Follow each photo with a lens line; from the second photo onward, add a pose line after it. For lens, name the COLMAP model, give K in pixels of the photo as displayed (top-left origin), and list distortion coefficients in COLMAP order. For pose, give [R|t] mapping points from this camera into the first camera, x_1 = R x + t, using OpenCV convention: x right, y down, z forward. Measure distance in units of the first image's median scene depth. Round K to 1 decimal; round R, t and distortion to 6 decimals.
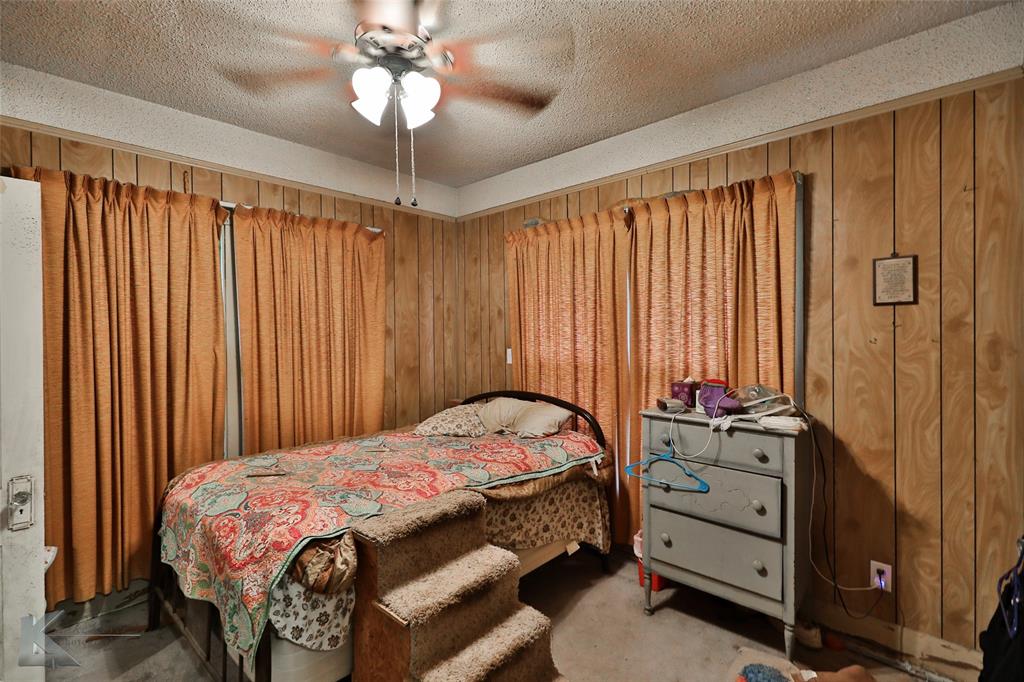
lens RADIAL K [[455.4, 0, 512.0], [0, 455.4, 341.0], [0, 0, 1]] dist [0.000343, -0.000408]
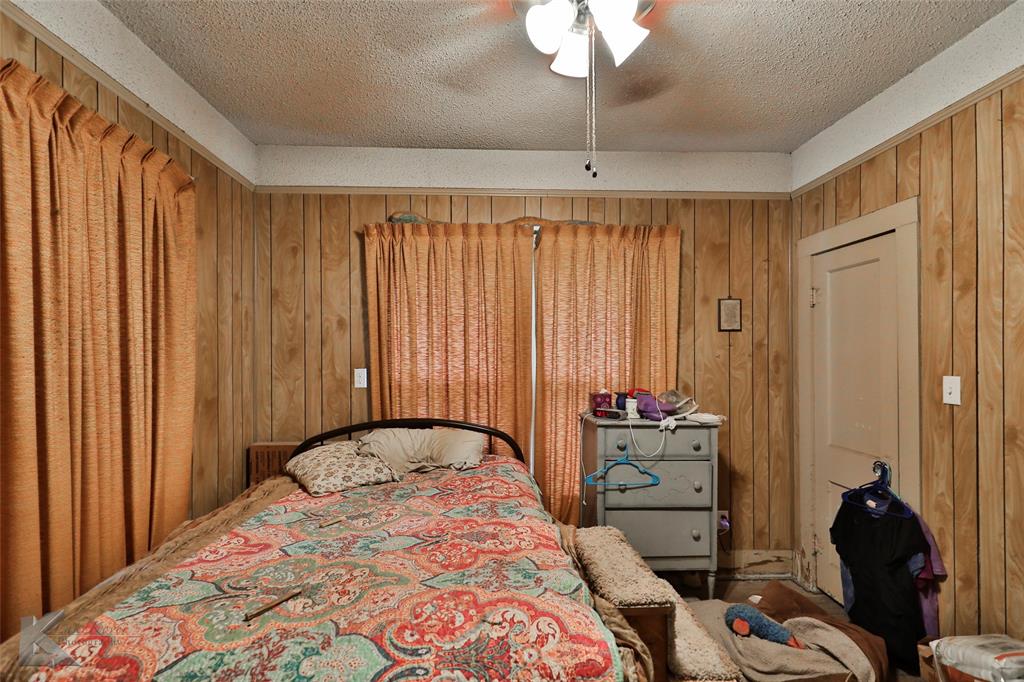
lens RADIAL K [[468.9, 0, 509.7], [0, 468.9, 359.7], [0, 0, 1]] dist [0.002743, 0.000161]
pose [[0.711166, 0.001571, 0.703023, -0.688256], [0.008287, 0.999909, -0.010617, 0.021041], [-0.702975, 0.013377, 0.711088, 0.402564]]
